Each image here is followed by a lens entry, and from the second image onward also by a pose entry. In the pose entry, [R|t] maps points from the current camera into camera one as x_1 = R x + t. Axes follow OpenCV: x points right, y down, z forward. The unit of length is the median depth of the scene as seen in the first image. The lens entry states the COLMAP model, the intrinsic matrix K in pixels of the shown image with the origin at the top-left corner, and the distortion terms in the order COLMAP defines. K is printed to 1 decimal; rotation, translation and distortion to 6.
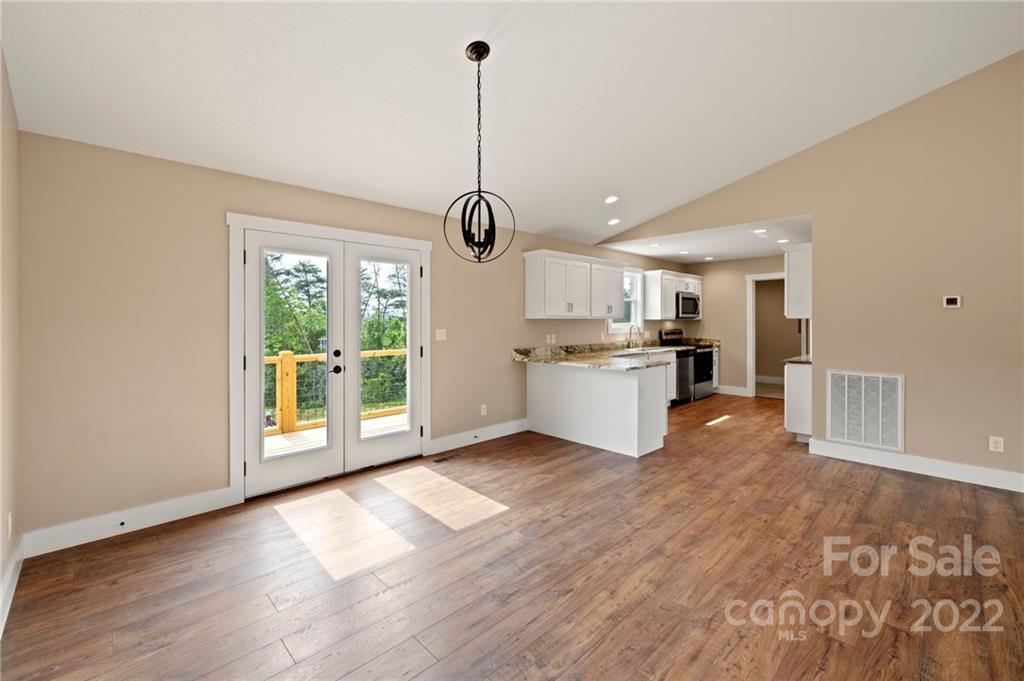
lens RADIAL K [[431.1, 0, 511.5], [0, 431.1, 329.6], [0, 0, 1]] dist [0.000012, 0.000009]
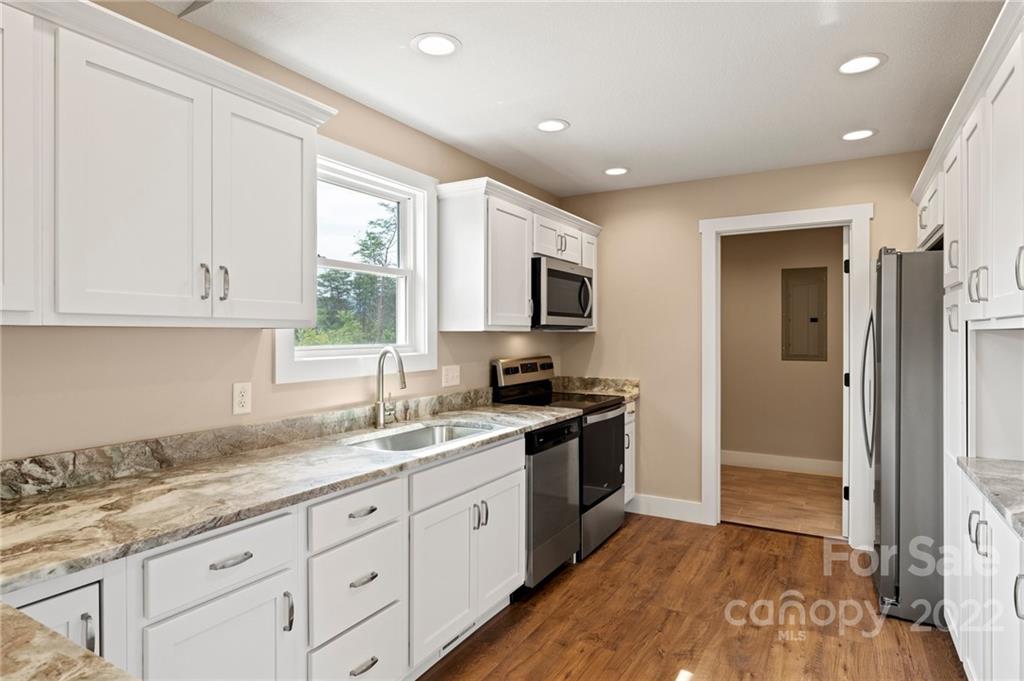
lens RADIAL K [[563.2, 0, 512.0], [0, 563.2, 340.5], [0, 0, 1]] dist [-0.000816, -0.000022]
pose [[0.961412, 0.000003, 0.275112, 0.231759], [0.002079, 0.999971, -0.007275, -0.012420], [-0.275104, 0.007566, 0.961385, 0.544219]]
